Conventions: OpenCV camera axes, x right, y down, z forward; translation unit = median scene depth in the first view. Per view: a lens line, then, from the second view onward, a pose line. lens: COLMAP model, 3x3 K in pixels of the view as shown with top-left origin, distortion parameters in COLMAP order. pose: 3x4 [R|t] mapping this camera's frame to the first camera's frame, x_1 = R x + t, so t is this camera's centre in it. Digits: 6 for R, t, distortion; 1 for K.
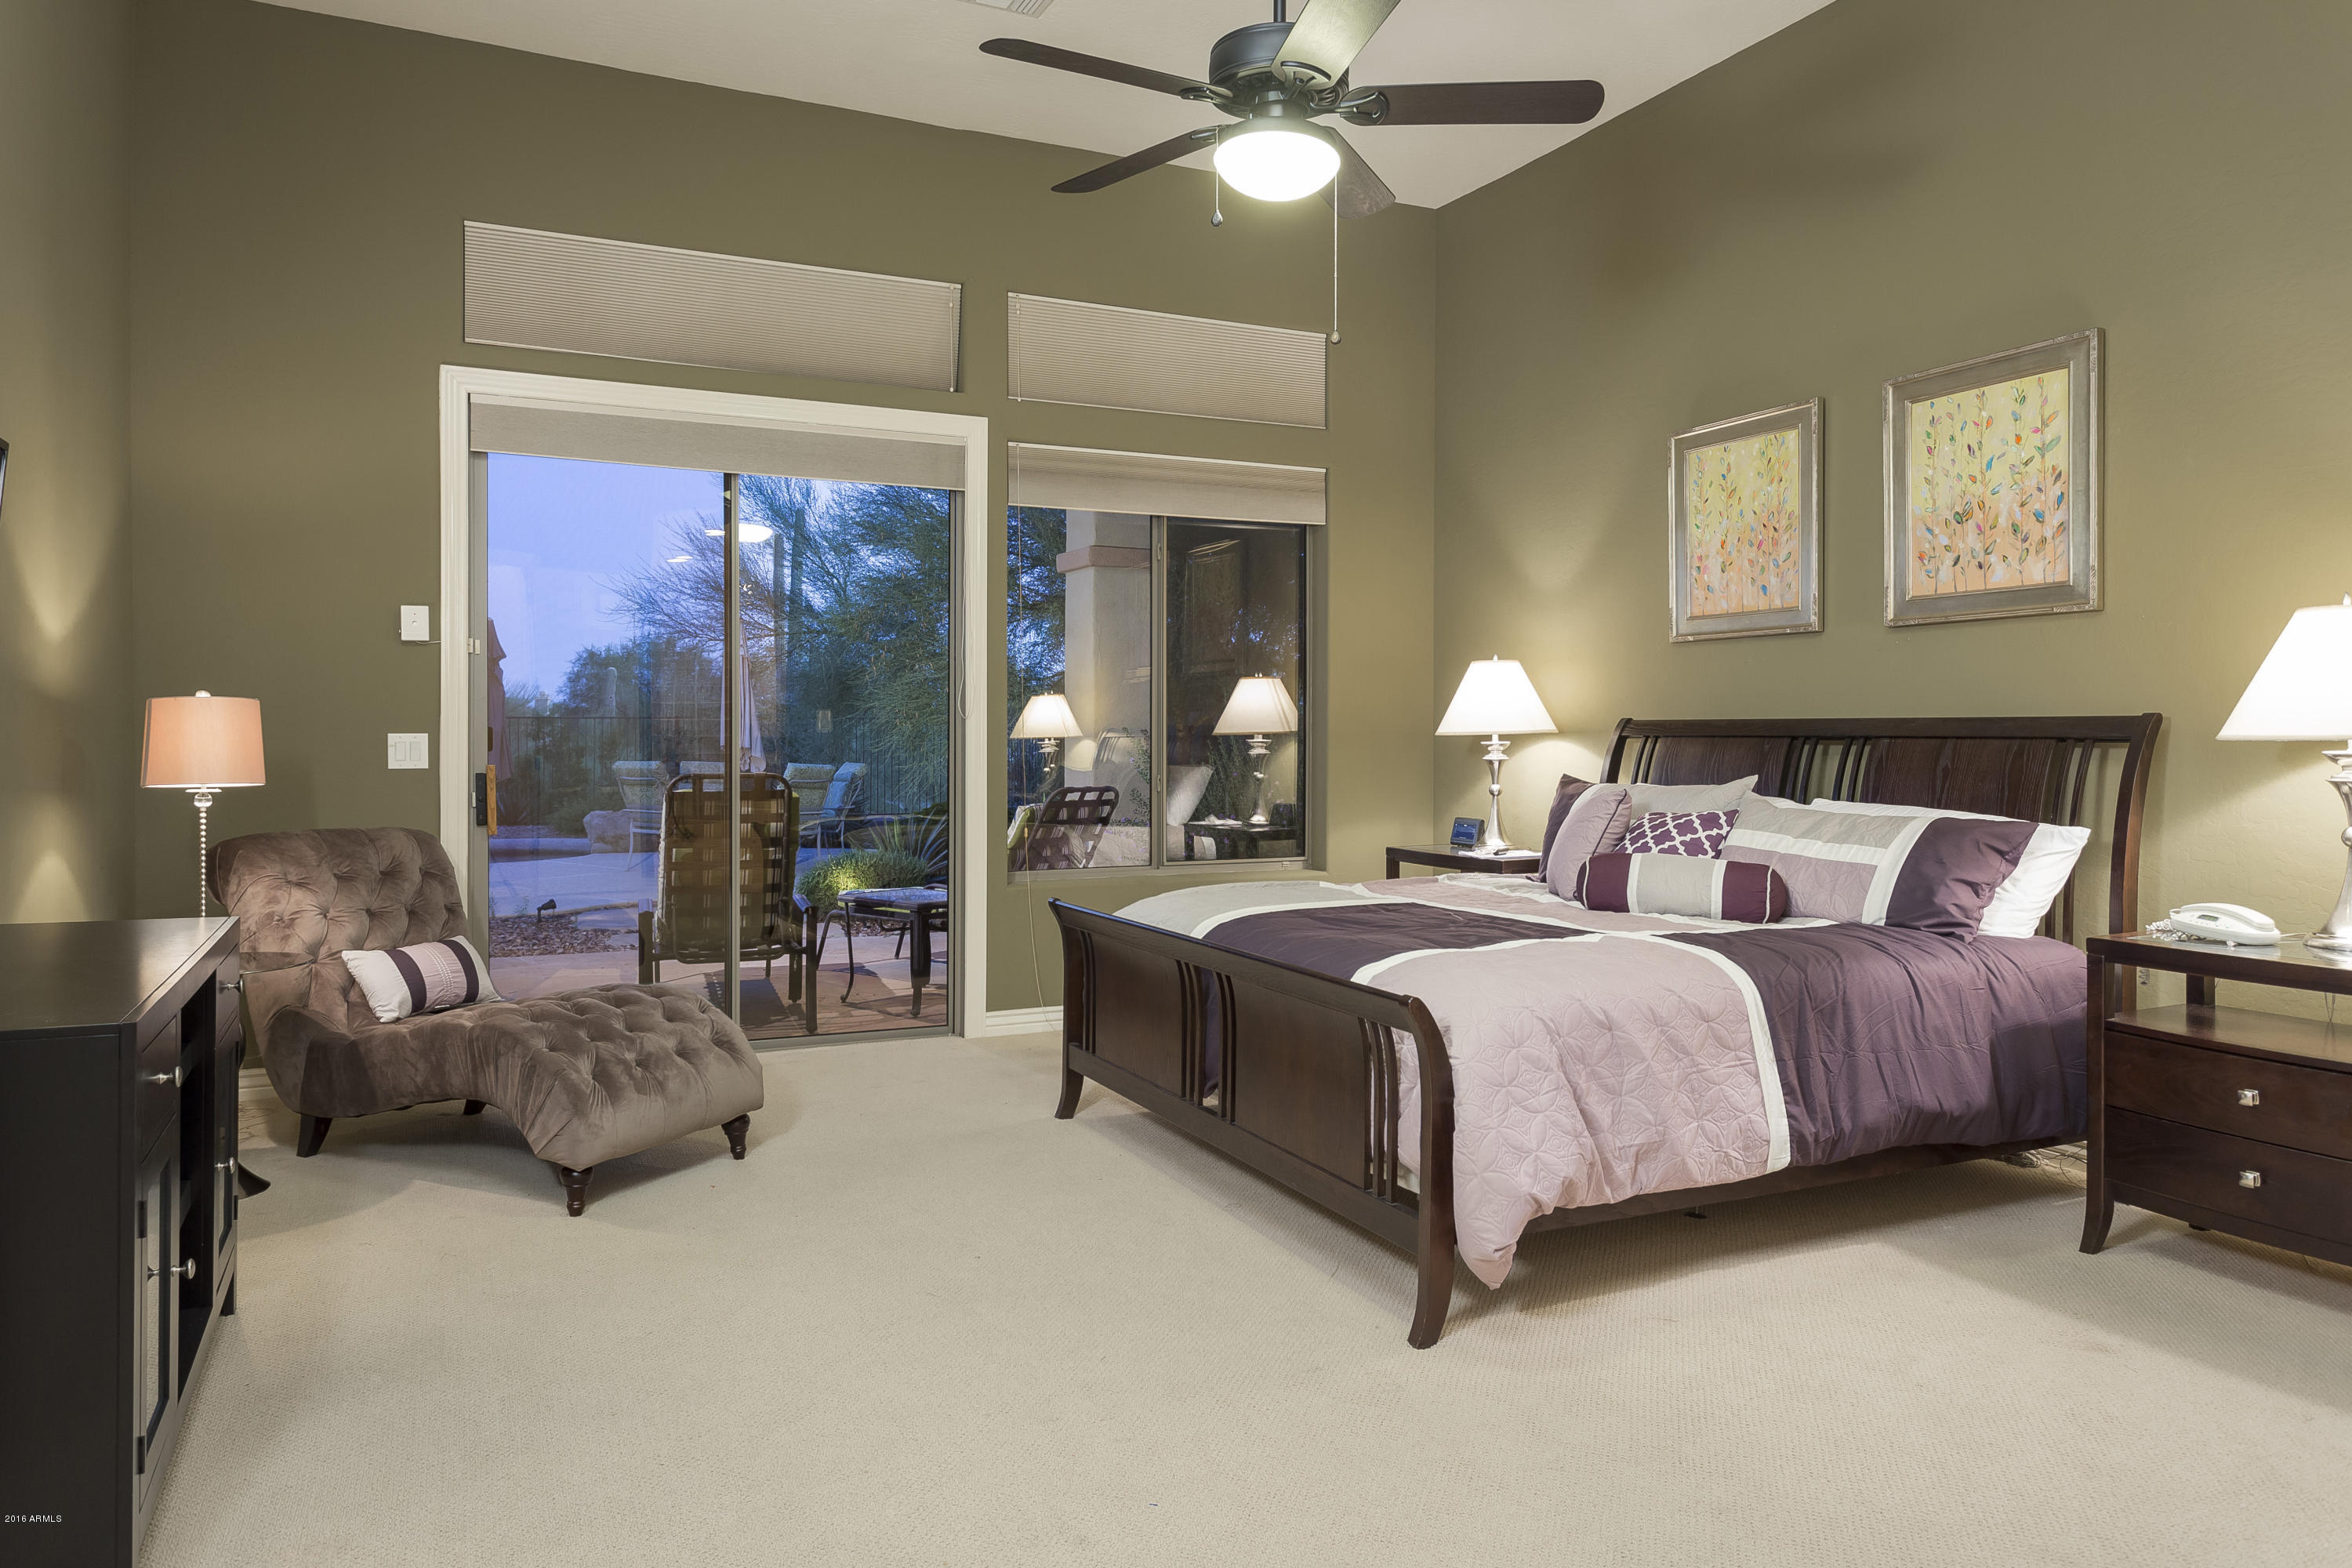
lens RADIAL K [[1503.5, 0, 1177.1], [0, 1503.5, 765.2], [0, 0, 1]] dist [-0.004118, -0.001859]
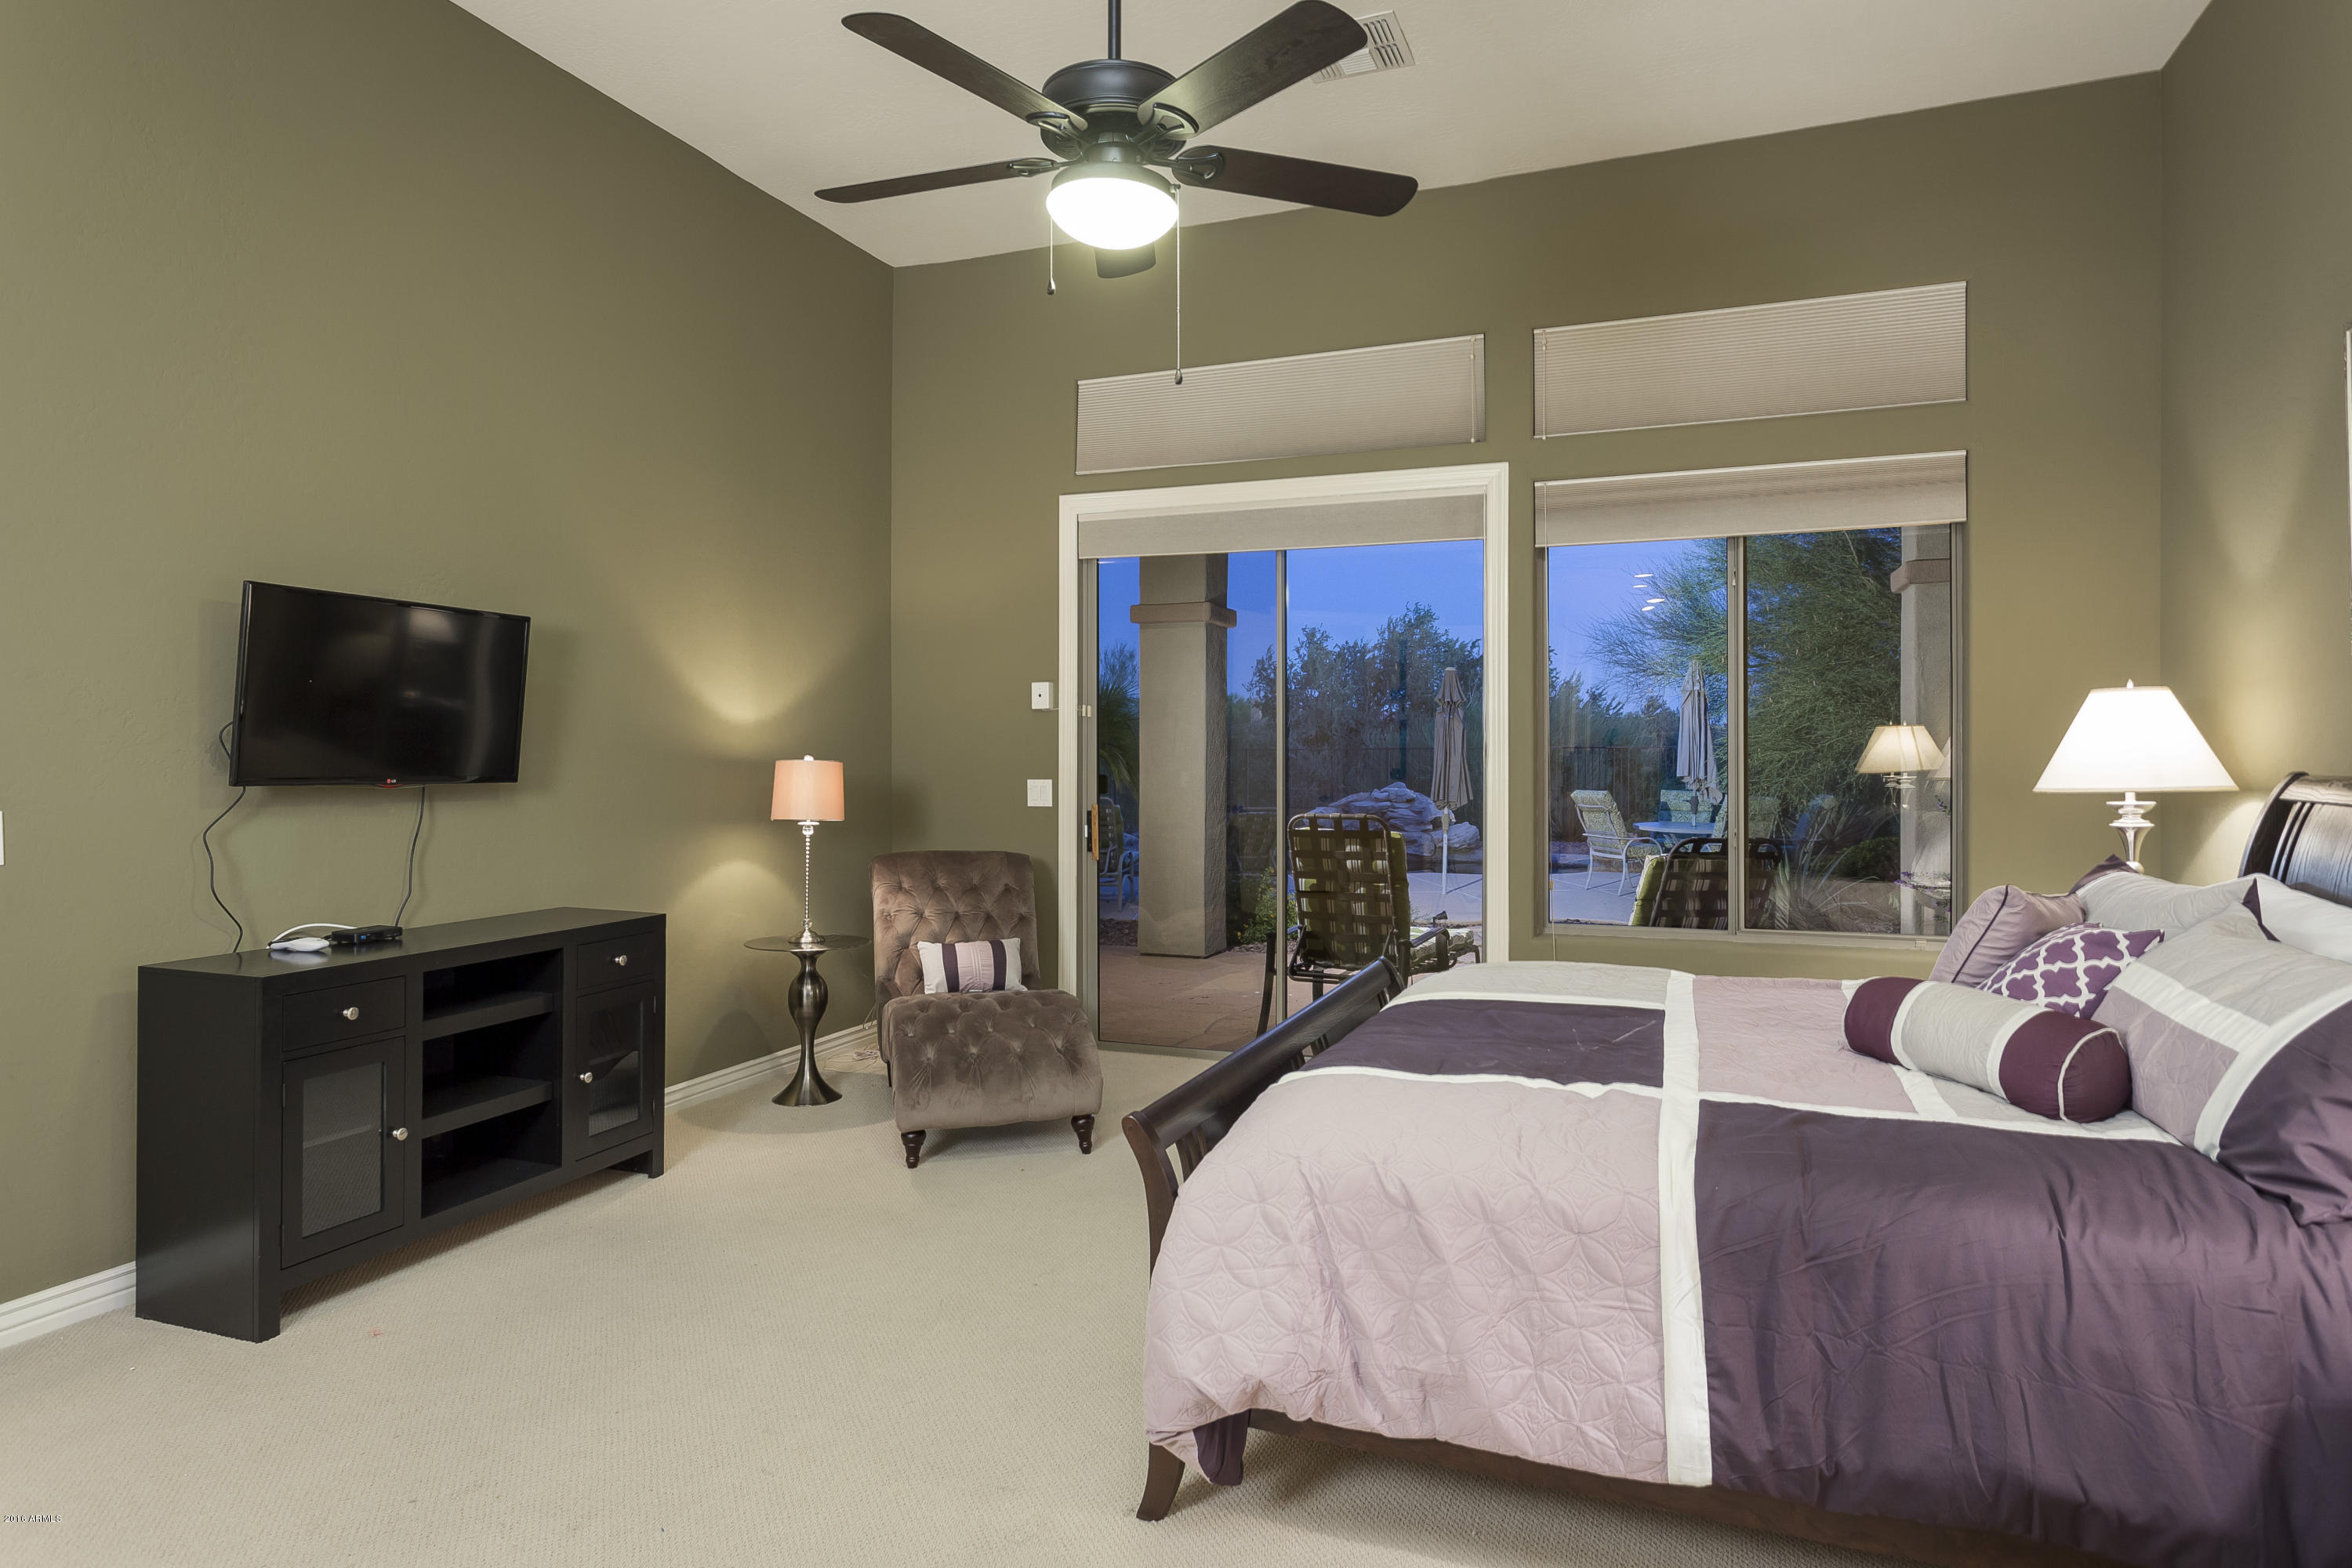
lens RADIAL K [[1355.5, 0, 1171.3], [0, 1355.5, 771.3], [0, 0, 1]] dist [-0.012793, 0.006026]
pose [[0.687718, 0.006060, -0.725953, 0.519747], [-0.012708, 0.999912, -0.003692, -0.031316], [0.725867, 0.011764, 0.687734, 0.324471]]
